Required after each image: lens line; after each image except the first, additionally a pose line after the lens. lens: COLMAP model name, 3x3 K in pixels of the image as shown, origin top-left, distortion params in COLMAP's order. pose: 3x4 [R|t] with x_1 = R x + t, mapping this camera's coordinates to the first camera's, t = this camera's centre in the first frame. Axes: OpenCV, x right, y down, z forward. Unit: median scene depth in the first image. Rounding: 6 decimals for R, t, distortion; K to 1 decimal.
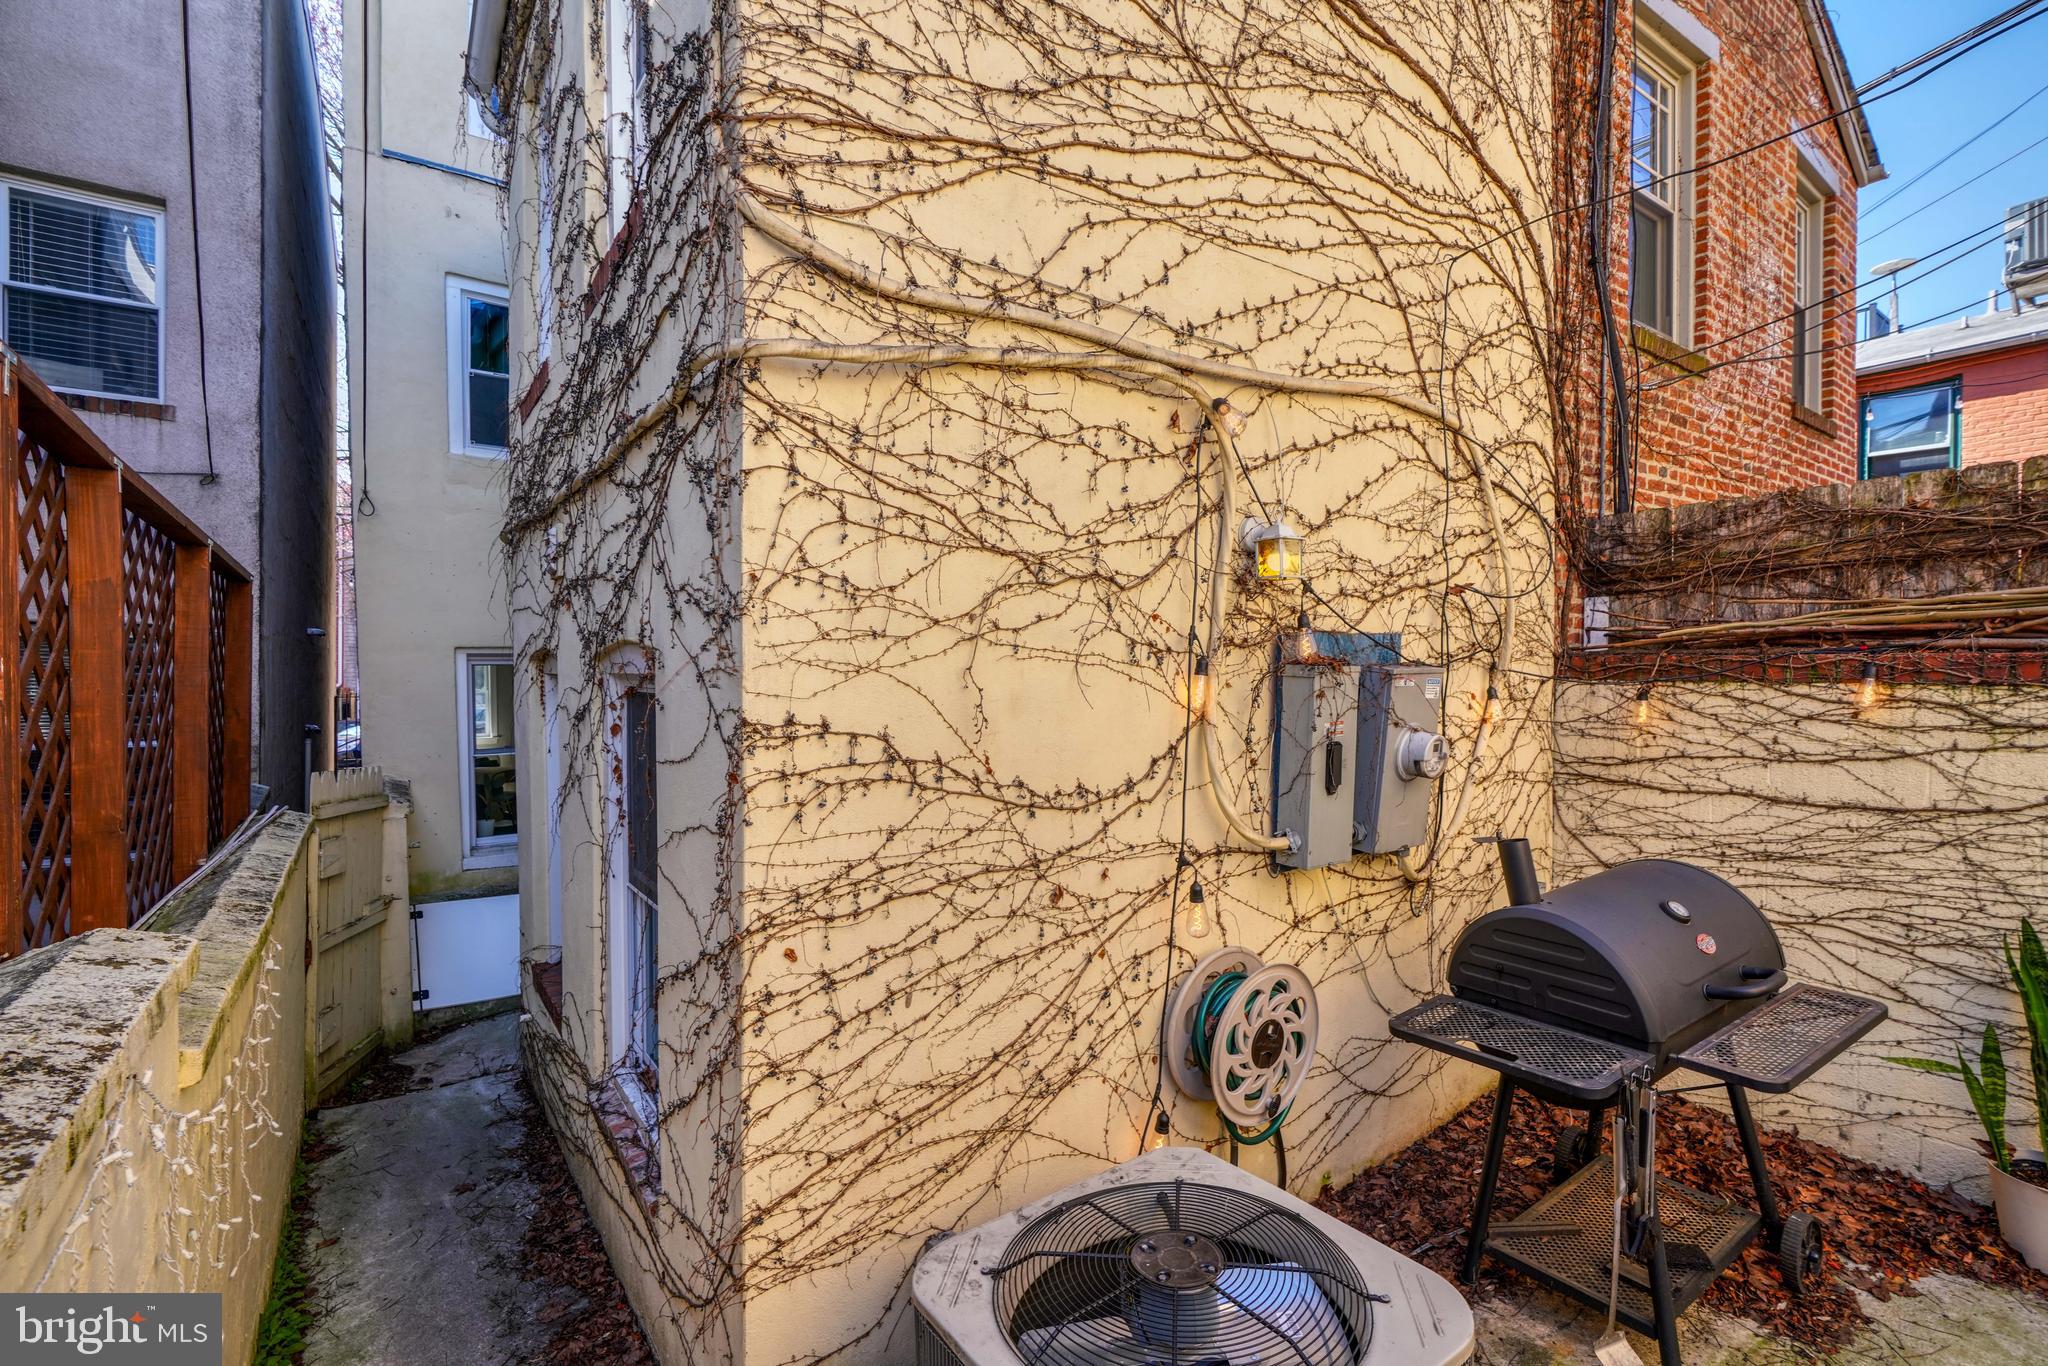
lens RADIAL K [[940.4, 0, 993.0], [0, 940.4, 674.2], [0, 0, 1]] dist [-0.005633, 0.002635]
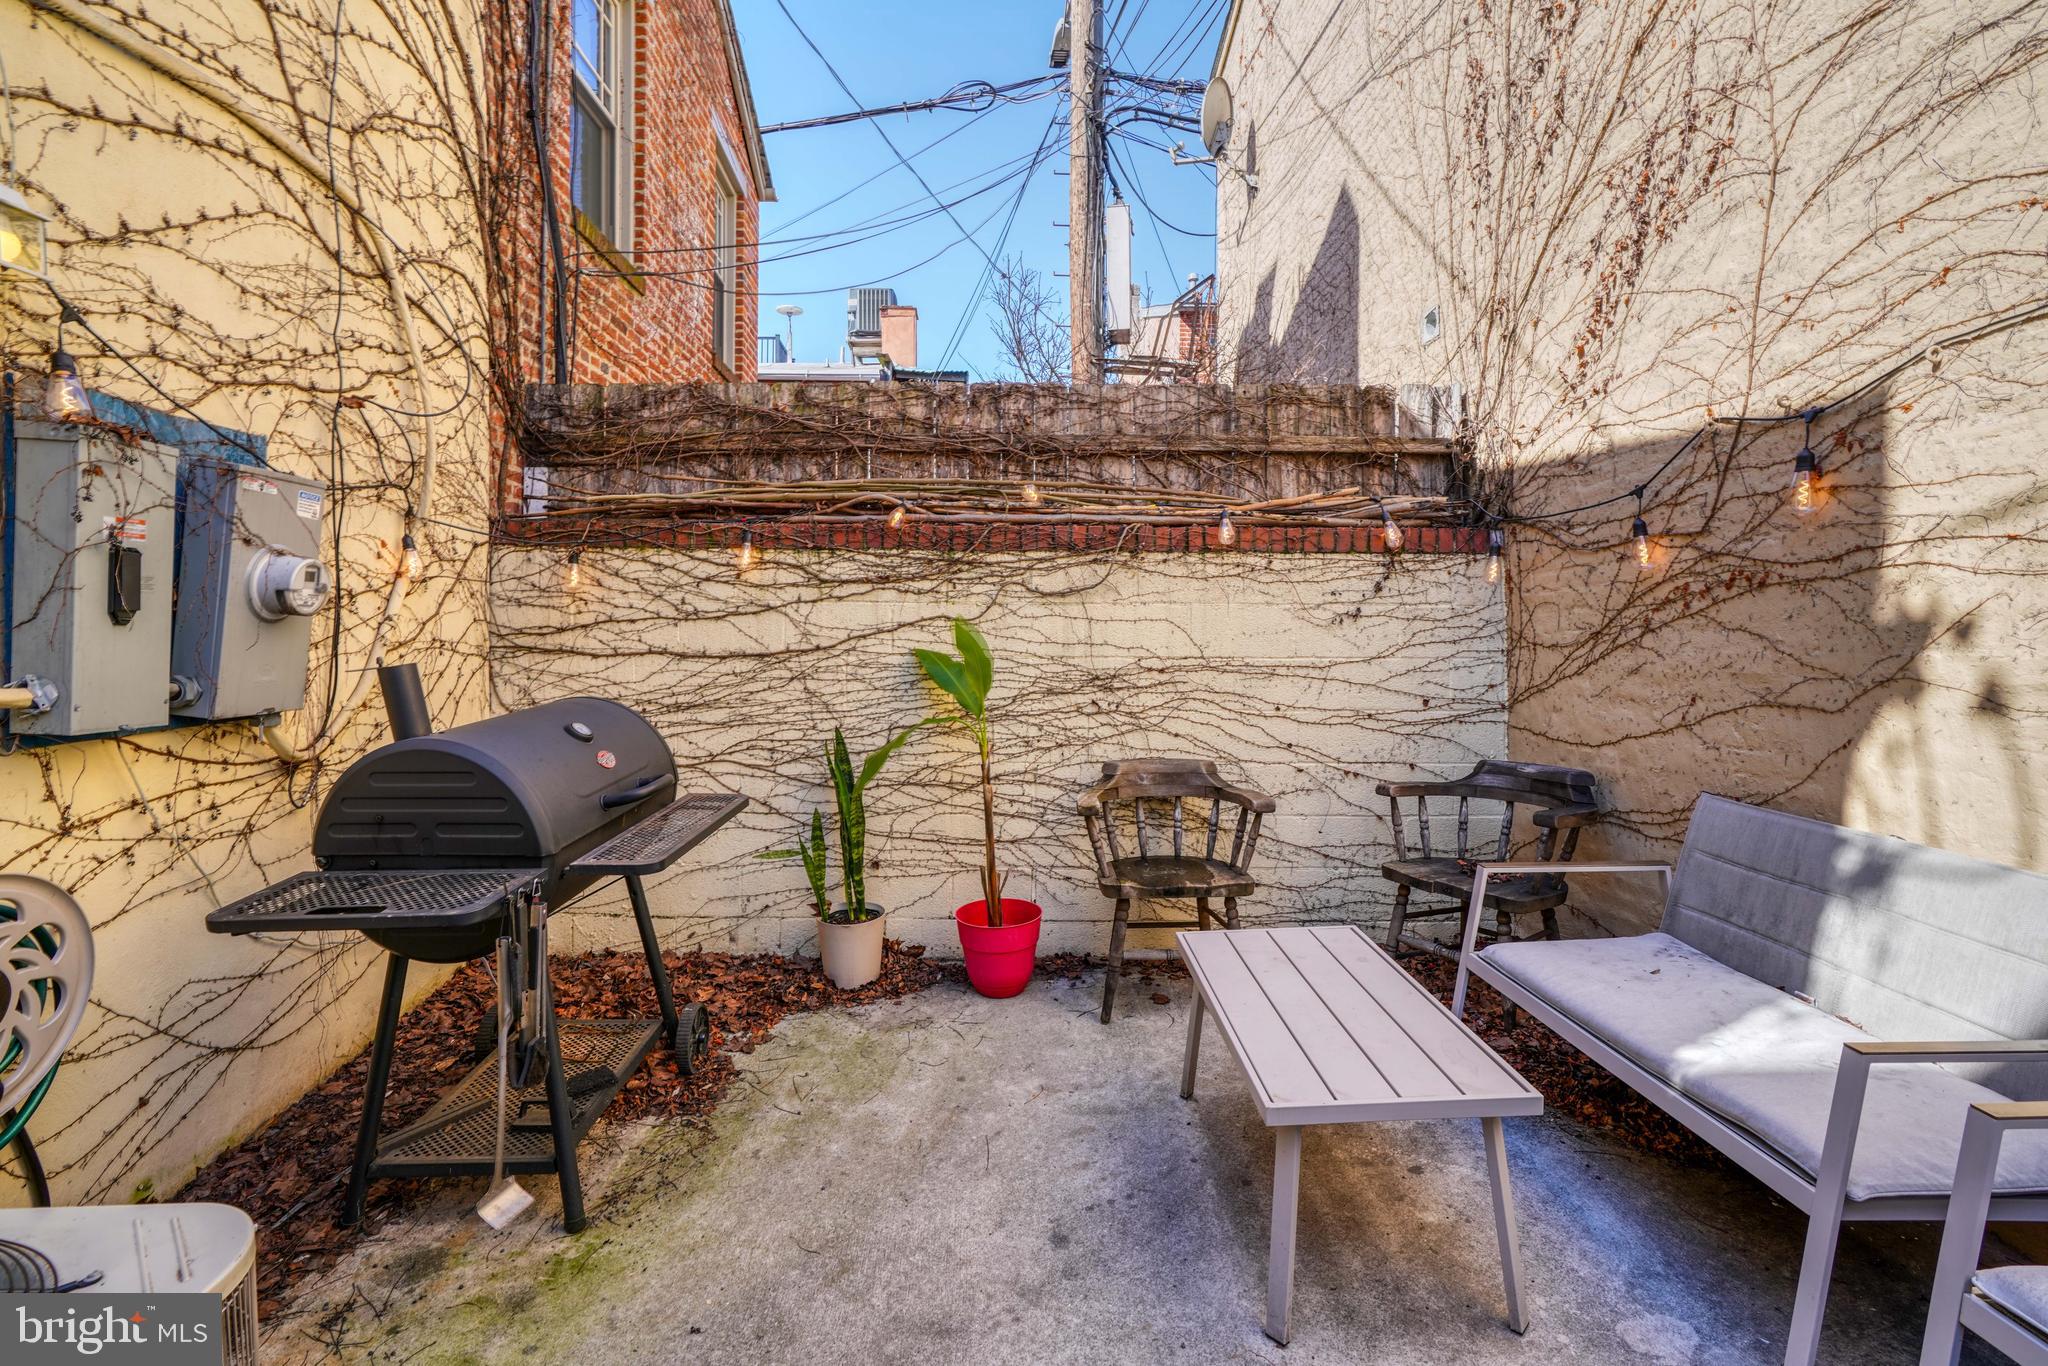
lens RADIAL K [[919.9, 0, 1033.8], [0, 919.9, 678.3], [0, 0, 1]] dist [-0.009131, 0.003973]
pose [[0.528294, -0.014514, 0.848937, 0.146052], [-0.005410, 0.999776, 0.020459, 0.150747], [-0.849044, -0.015401, 0.528097, 0.084518]]
